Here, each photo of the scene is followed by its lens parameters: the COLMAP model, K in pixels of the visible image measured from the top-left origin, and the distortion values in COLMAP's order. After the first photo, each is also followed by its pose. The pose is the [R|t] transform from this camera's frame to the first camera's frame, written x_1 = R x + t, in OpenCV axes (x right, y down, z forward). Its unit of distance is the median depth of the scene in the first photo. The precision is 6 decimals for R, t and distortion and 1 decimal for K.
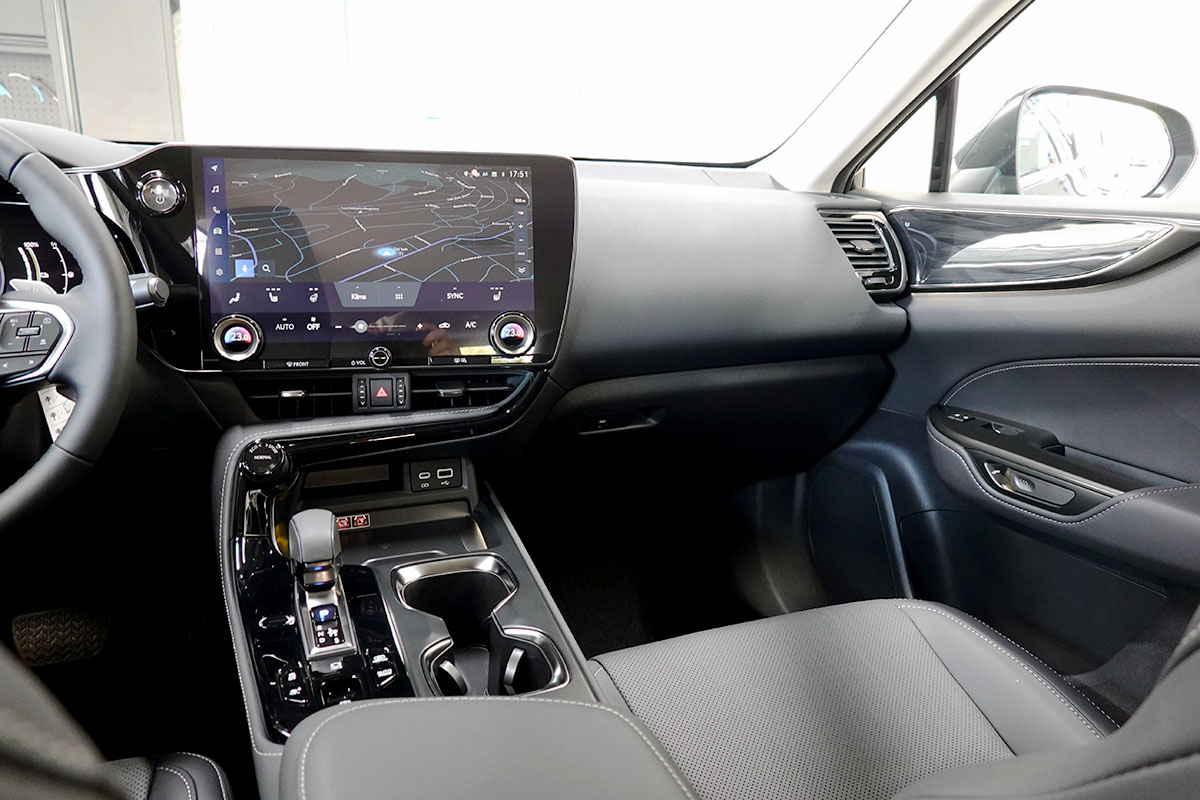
lens RADIAL K [[861.2, 0, 607.5], [0, 861.2, 409.6], [0, 0, 1]] dist [0.009115, 0.001848]
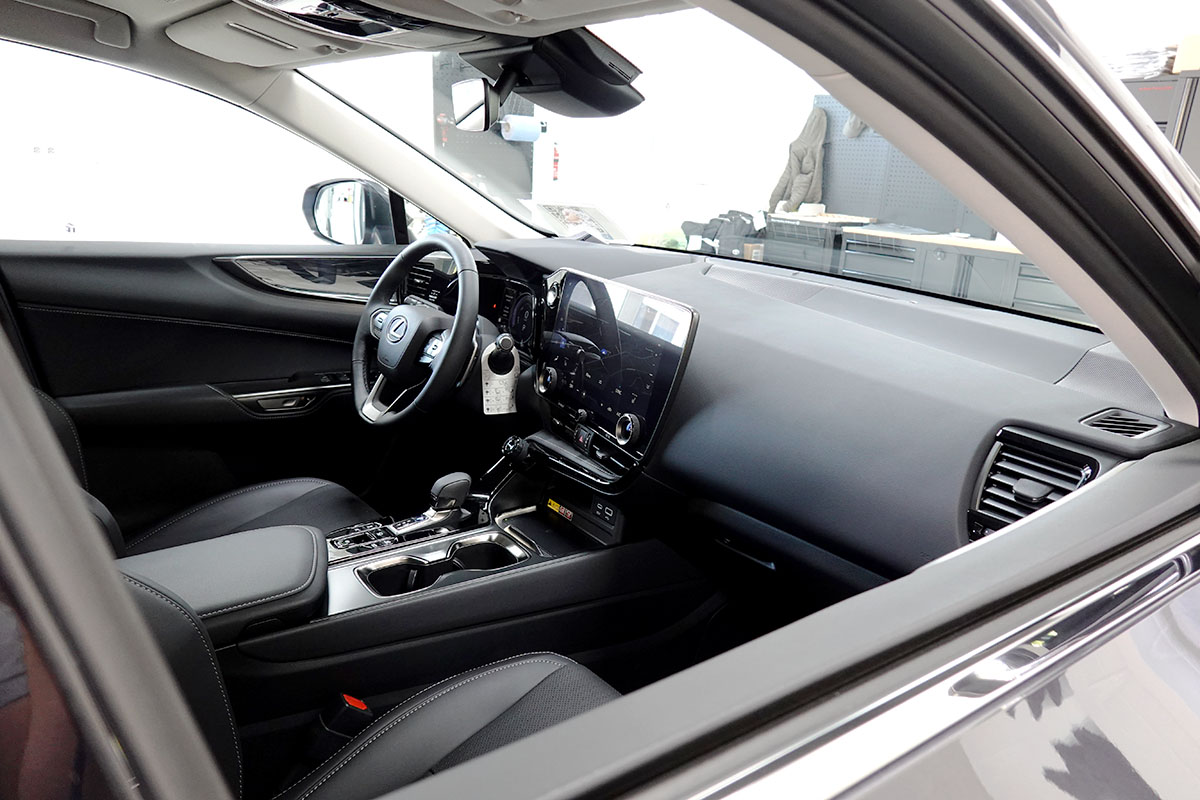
lens RADIAL K [[861.2, 0, 582.3], [0, 861.2, 405.3], [0, 0, 1]] dist [0.009115, 0.001848]
pose [[0.220751, 0.258039, -0.940577, 1.160690], [-0.311162, 0.932606, 0.182823, -0.357554], [0.924363, 0.252314, 0.286165, 0.568179]]
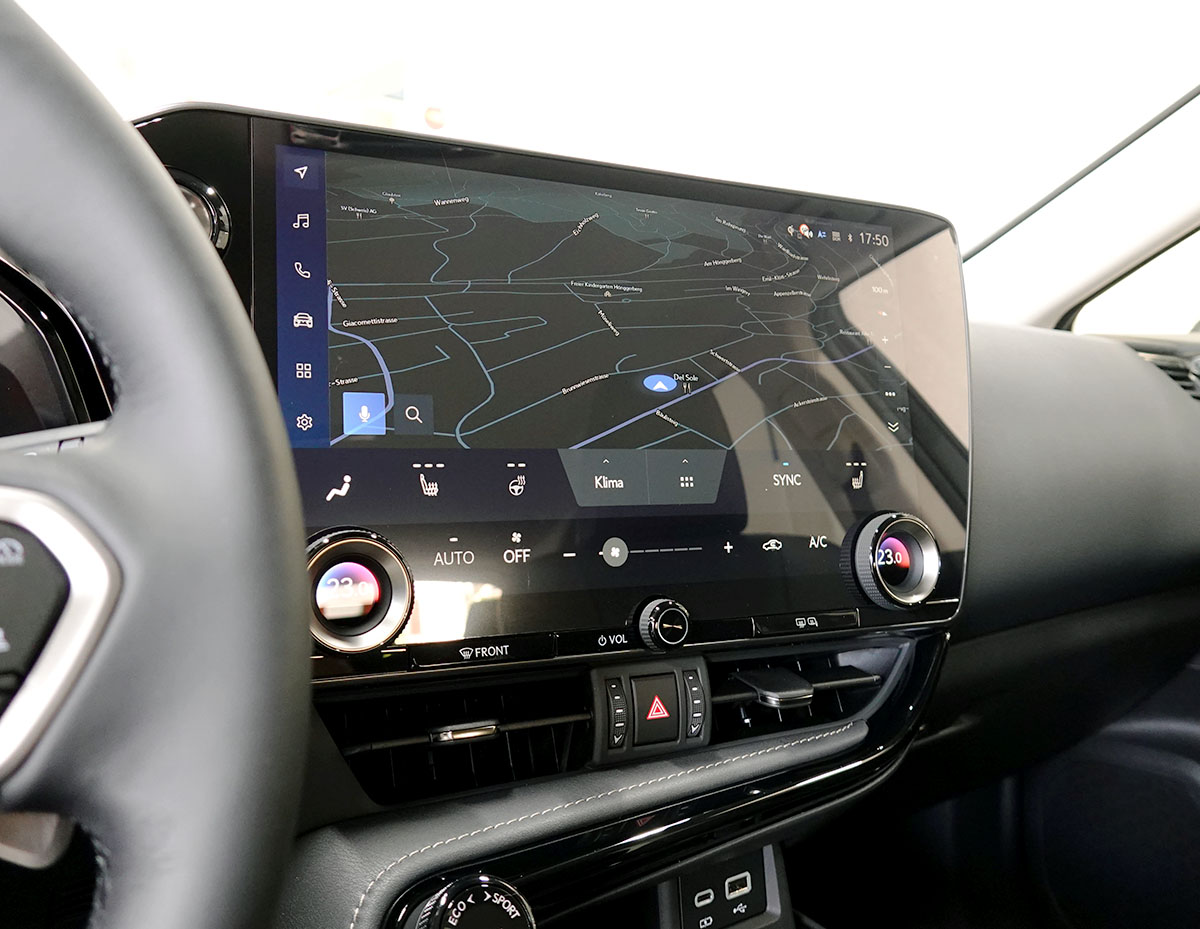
lens RADIAL K [[1043.7, 0, 601.0], [0, 1043.7, 413.4], [0, 0, 1]] dist [0.008555, -0.001426]
pose [[0.966508, 0.002175, 0.256628, -0.427009], [0.057255, 0.972934, -0.223880, -0.048710], [-0.250169, 0.231075, 0.940223, 0.507829]]
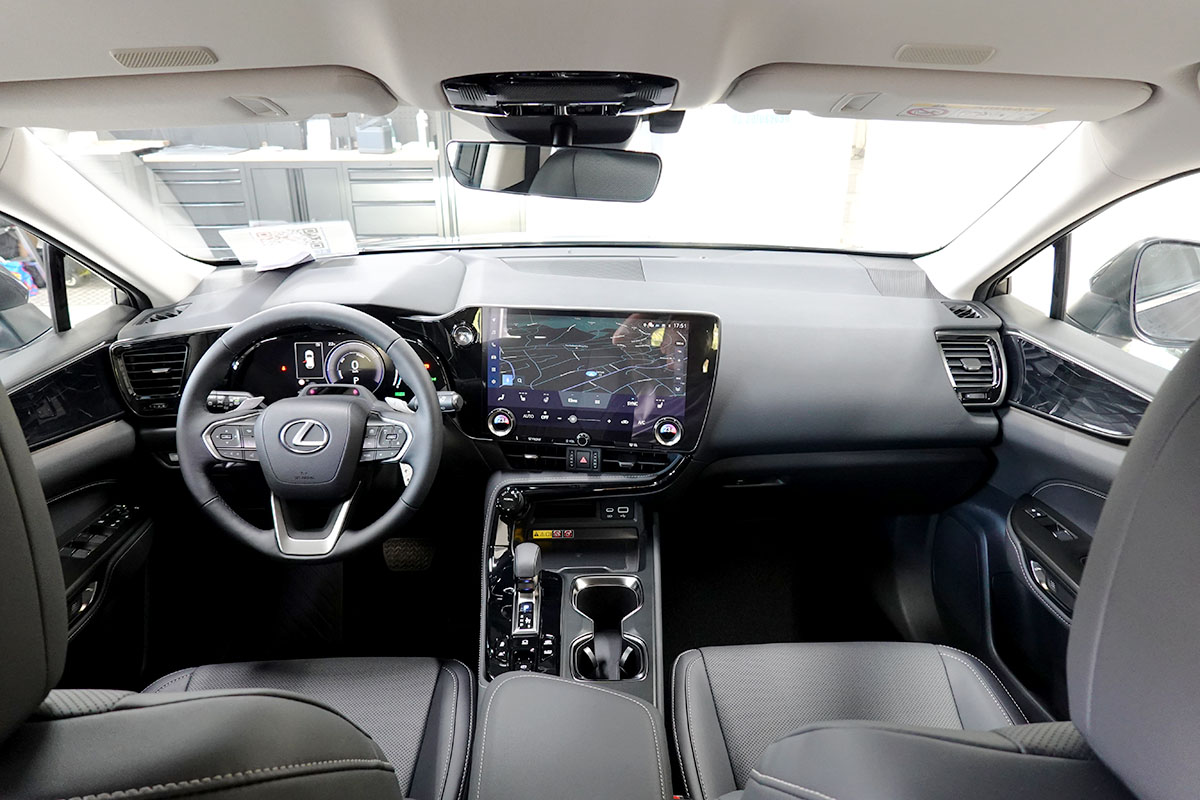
lens RADIAL K [[861.2, 0, 611.2], [0, 861.2, 395.9], [0, 0, 1]] dist [0.009115, 0.001848]
pose [[0.936197, 0.105798, -0.335175, 0.304665], [-0.071310, 0.990962, 0.113616, -0.324218], [0.344167, -0.082466, 0.935280, -0.447878]]
